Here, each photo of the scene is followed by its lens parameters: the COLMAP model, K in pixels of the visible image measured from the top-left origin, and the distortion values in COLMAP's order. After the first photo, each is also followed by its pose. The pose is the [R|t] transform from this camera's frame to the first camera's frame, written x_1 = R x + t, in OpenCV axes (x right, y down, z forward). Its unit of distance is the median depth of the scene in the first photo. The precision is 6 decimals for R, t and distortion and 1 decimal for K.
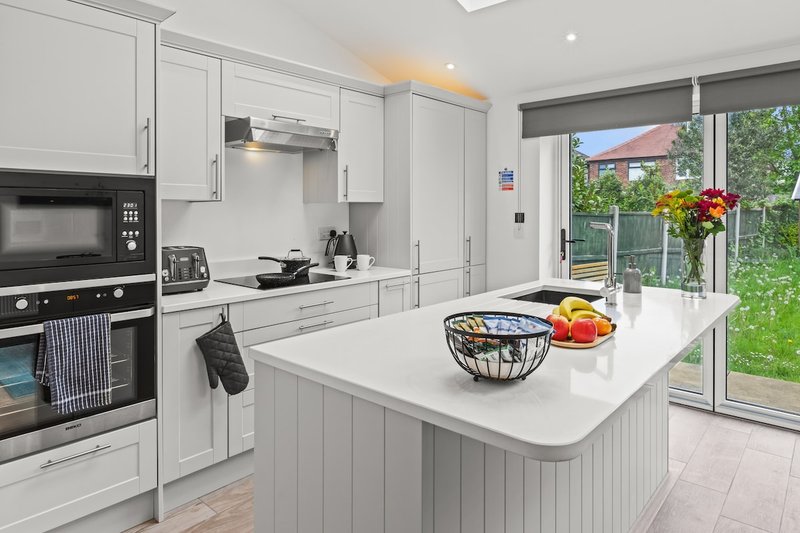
lens RADIAL K [[490.0, 0, 406.8], [0, 490.0, 209.4], [0, 0, 1]] dist [-0.015664, -0.000690]
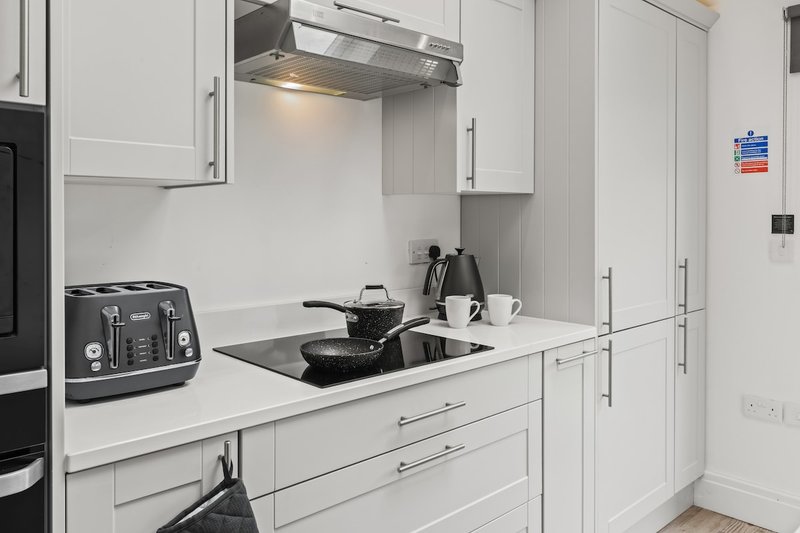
lens RADIAL K [[631.8, 0, 421.7], [0, 631.8, 217.4], [0, 0, 1]] dist [0.002572, 0.002407]
pose [[0.996710, 0.003238, -0.080981, -0.127155], [-0.002717, 0.999975, 0.006544, 0.008126], [0.081000, -0.006302, 0.996694, 0.360566]]
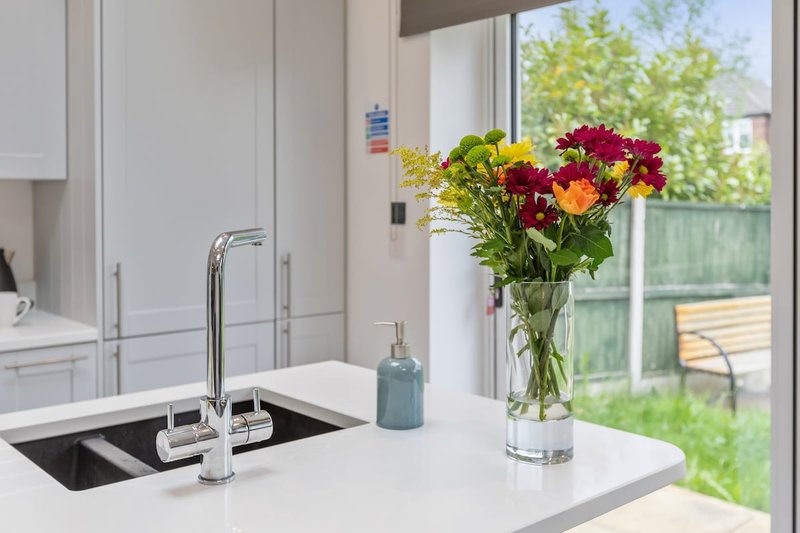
lens RADIAL K [[811.3, 0, 428.8], [0, 811.3, 225.7], [0, 0, 1]] dist [-0.050591, 0.000000]
pose [[0.994630, 0.003986, -0.103414, 0.420559], [-0.000453, 0.999416, 0.034165, 0.003691], [0.103490, -0.033935, 0.994051, 0.319341]]
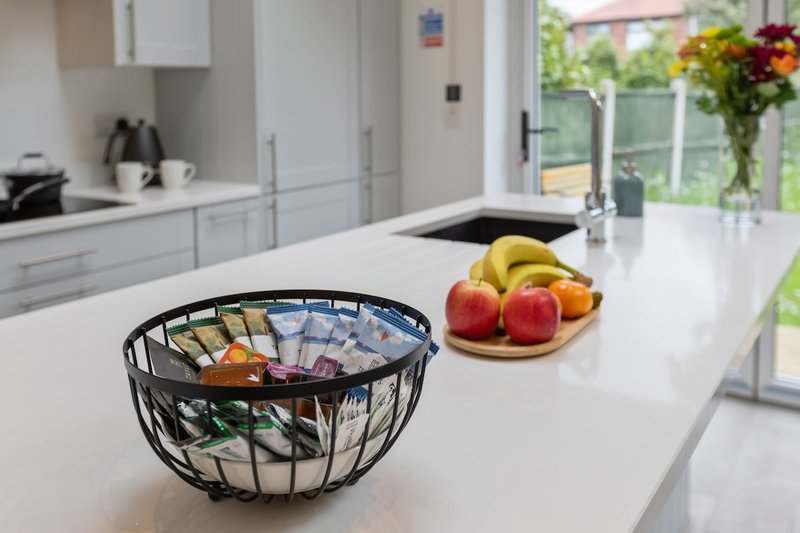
lens RADIAL K [[706.9, 0, 406.3], [0, 706.9, 156.8], [0, 0, 1]] dist [-0.026971, 0.008283]
pose [[0.992248, -0.024411, 0.121852, 0.084112], [0.013794, 0.996093, 0.087223, 0.023338], [-0.123505, -0.084866, 0.988708, 0.188757]]
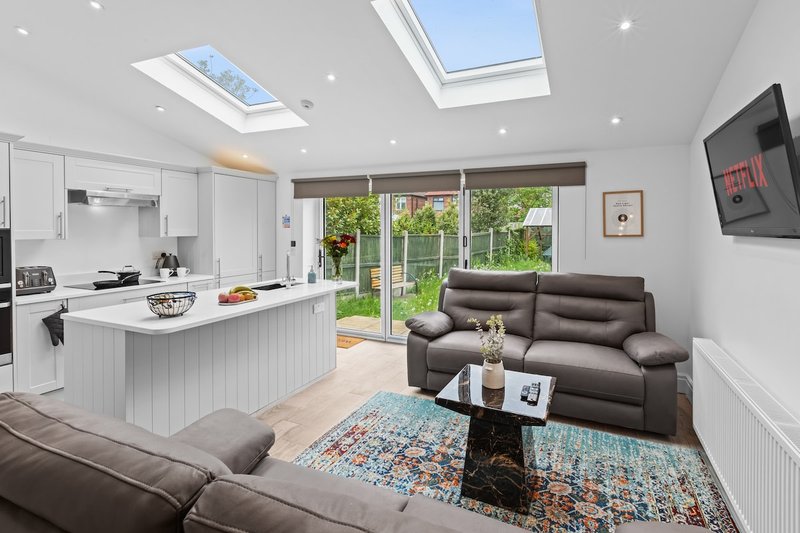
lens RADIAL K [[372.1, 0, 431.3], [0, 372.1, 233.9], [0, 0, 1]] dist [0.006942, -0.003882]
pose [[0.944783, 0.001830, 0.327691, 0.326497], [-0.007948, 0.999818, 0.017332, -0.056106], [-0.327600, -0.018979, 0.944626, -0.526287]]
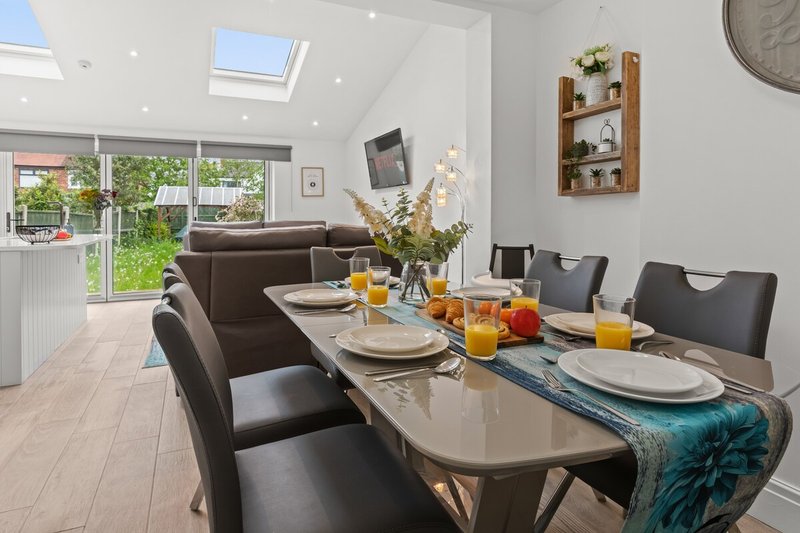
lens RADIAL K [[420.7, 0, 360.1], [0, 420.7, 224.2], [0, 0, 1]] dist [0.000528, 0.002215]
pose [[0.440320, -0.016527, 0.897689, -0.490017], [0.000190, 0.999832, 0.018314, 0.067800], [-0.897841, -0.007893, 0.440249, -0.741821]]
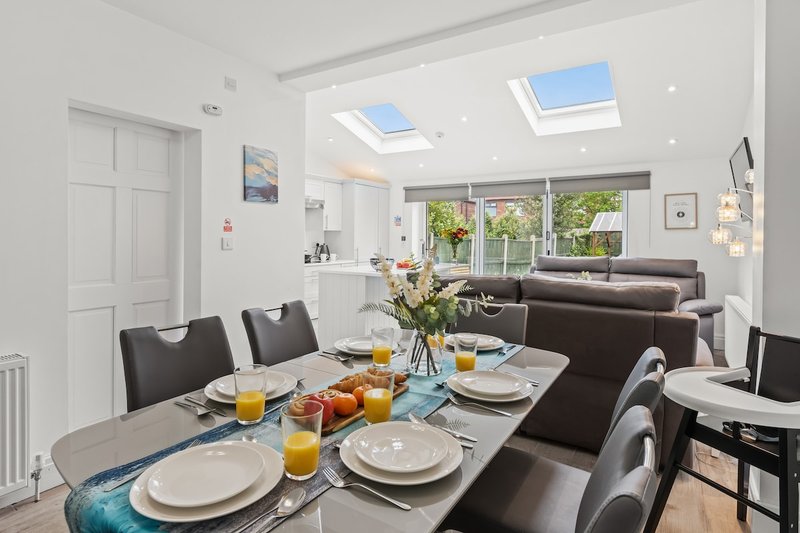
lens RADIAL K [[420.7, 0, 417.9], [0, 420.7, 242.2], [0, 0, 1]] dist [0.000528, 0.002215]
pose [[0.980807, 0.007975, 0.194816, -0.090962], [-0.010727, 0.999857, 0.013076, 0.010177], [-0.194684, -0.014915, 0.980753, -1.077358]]
